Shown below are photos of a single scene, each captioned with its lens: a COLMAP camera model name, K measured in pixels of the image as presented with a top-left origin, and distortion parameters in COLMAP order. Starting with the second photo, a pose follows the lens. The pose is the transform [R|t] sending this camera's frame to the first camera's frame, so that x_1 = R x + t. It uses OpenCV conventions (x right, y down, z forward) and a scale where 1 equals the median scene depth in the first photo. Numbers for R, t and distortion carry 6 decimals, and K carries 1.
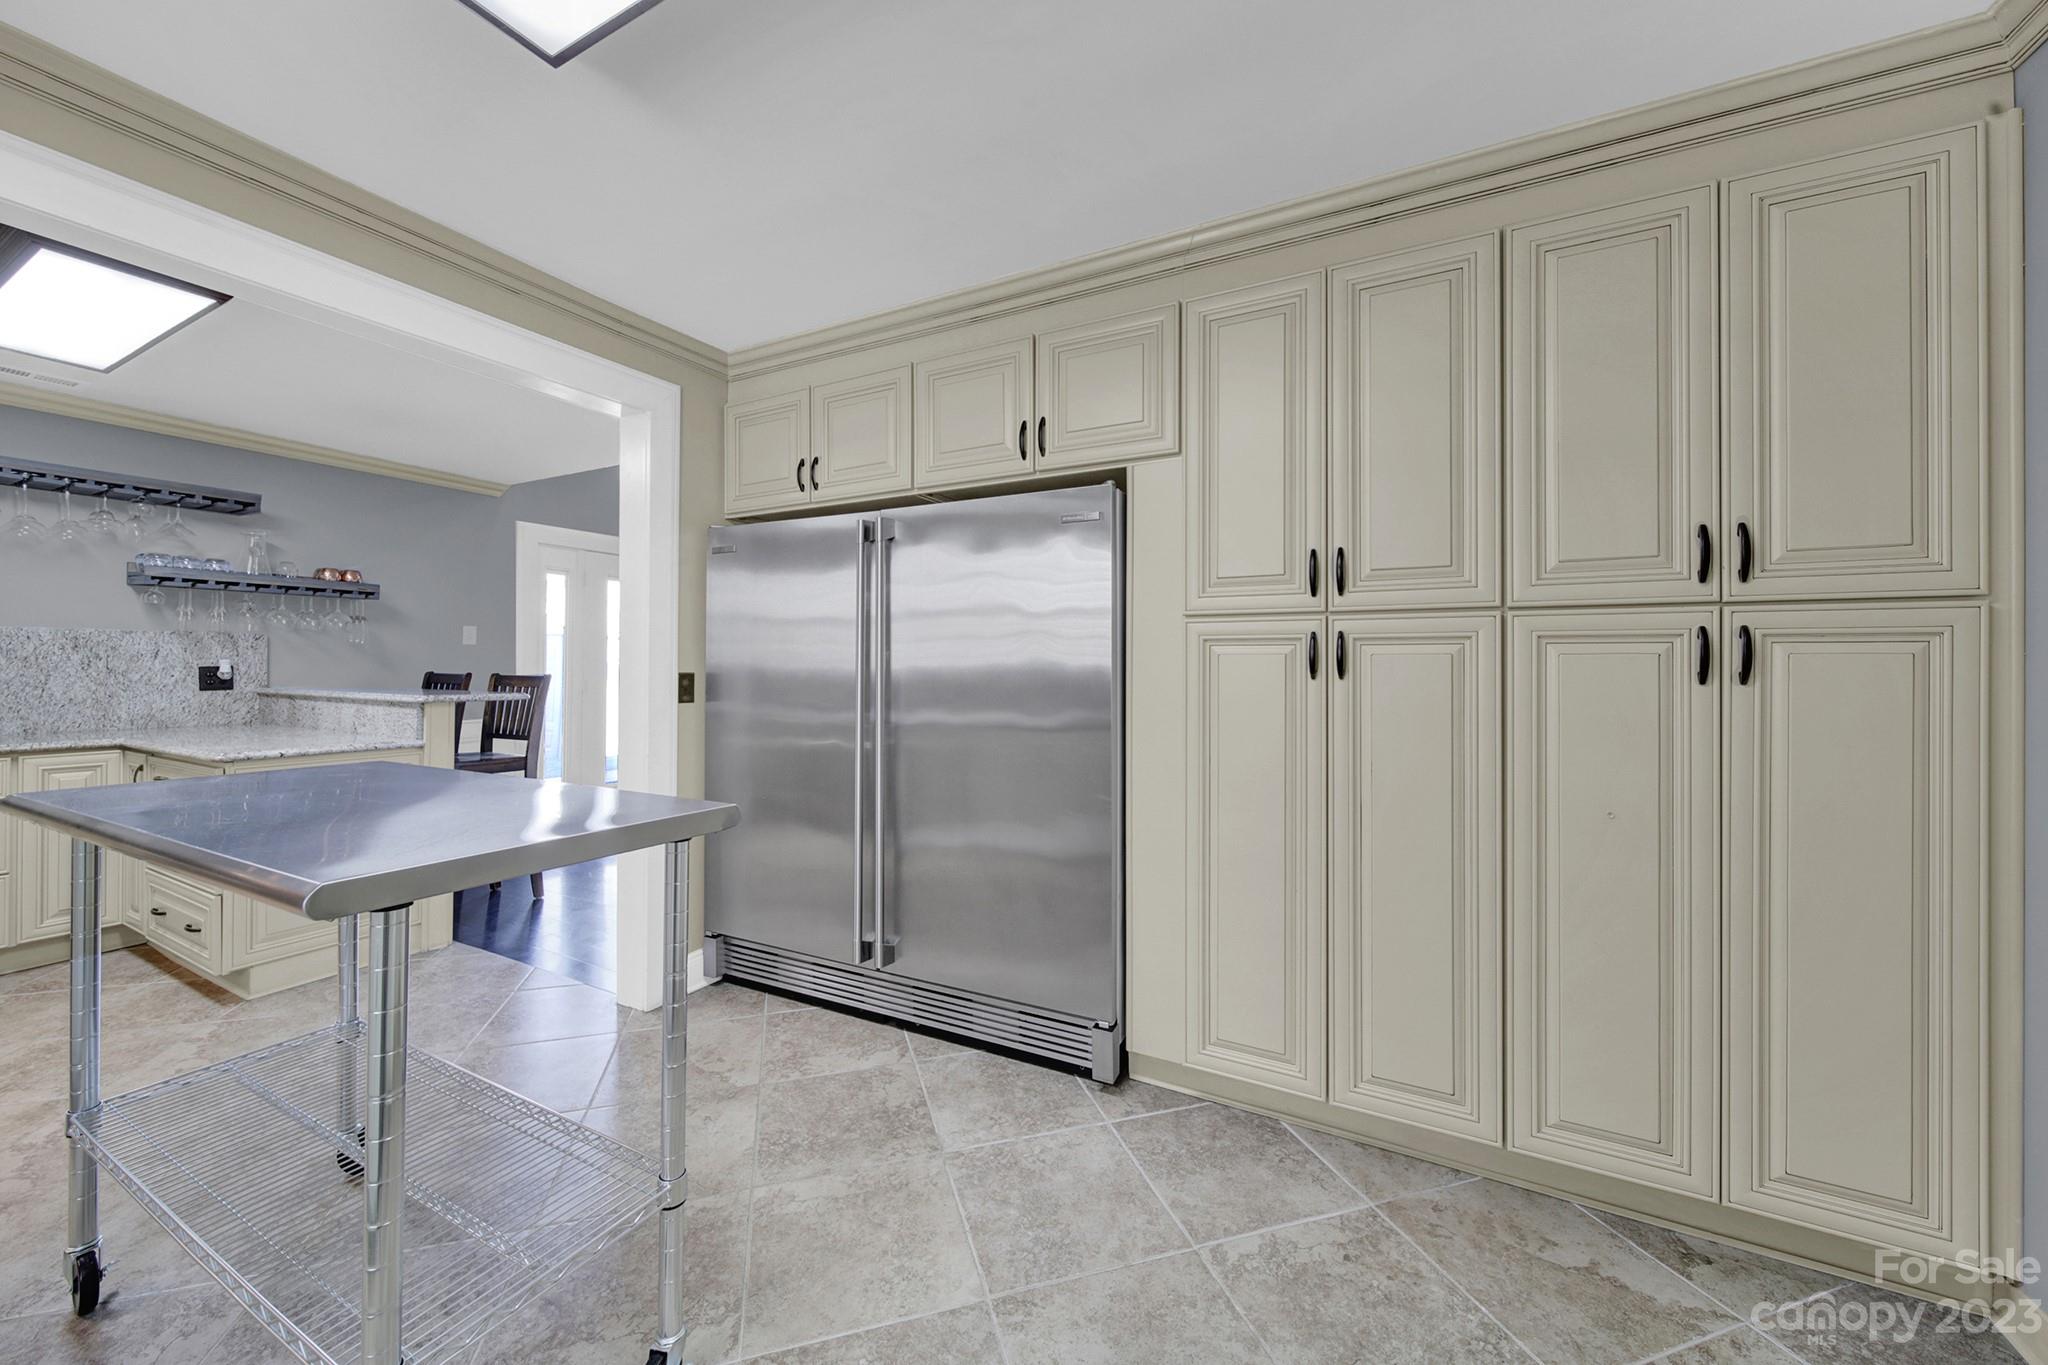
lens RADIAL K [[740.8, 0, 1006.2], [0, 740.8, 667.1], [0, 0, 1]] dist [0.003854, -0.002130]
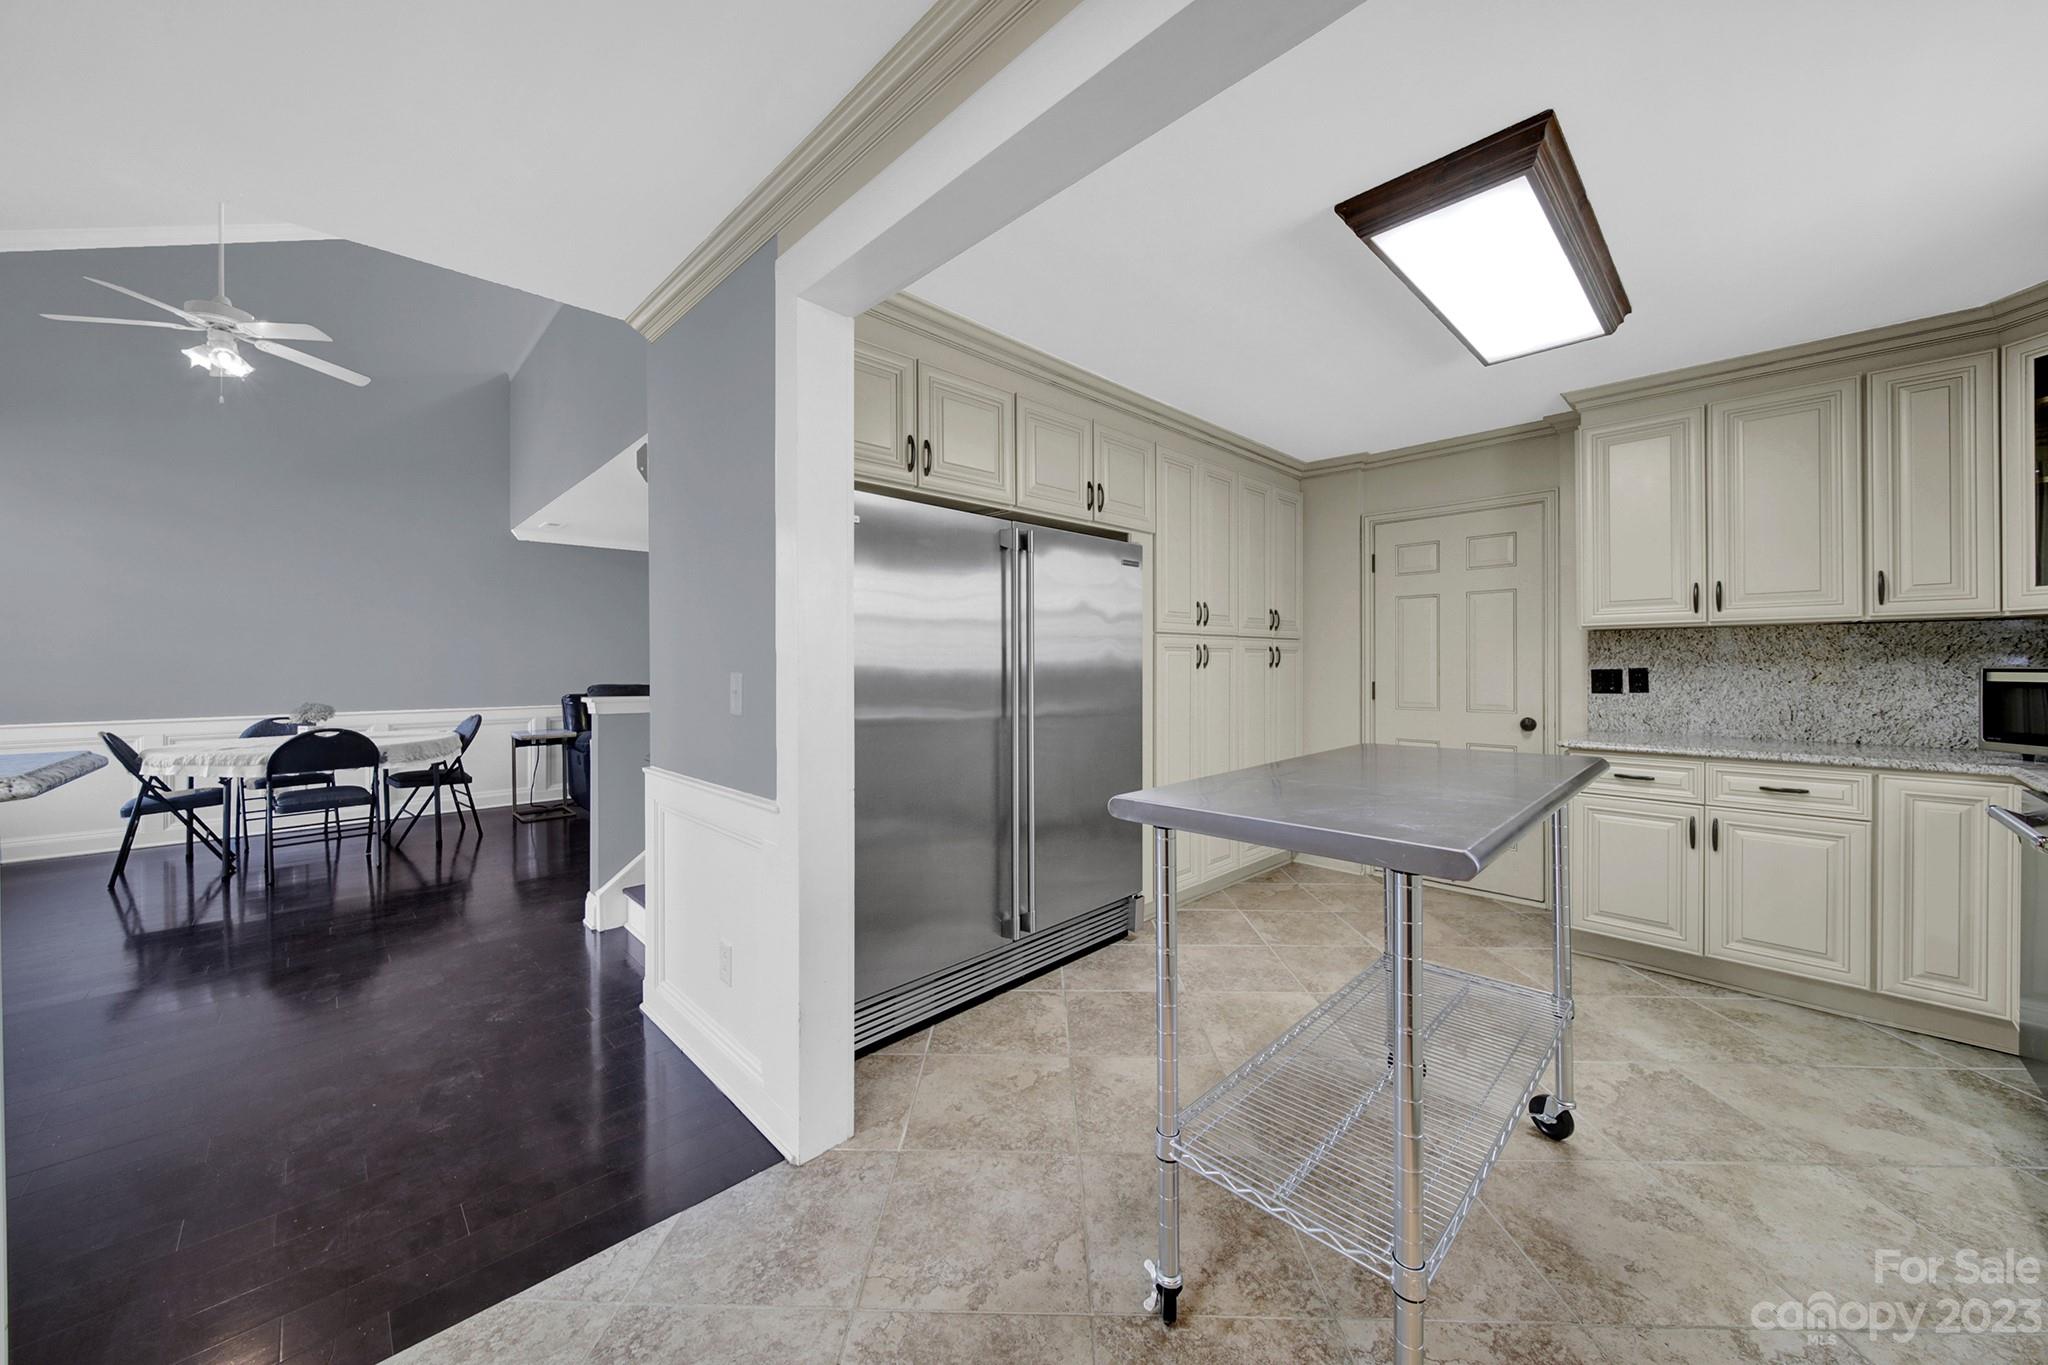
lens RADIAL K [[740.8, 0, 1023.4], [0, 740.8, 665.0], [0, 0, 1]] dist [0.003854, -0.002130]
pose [[0.298612, -0.010700, 0.954315, -0.930447], [0.003935, 0.999942, 0.009980, -0.007995], [-0.954366, 0.000776, 0.298637, 0.507940]]
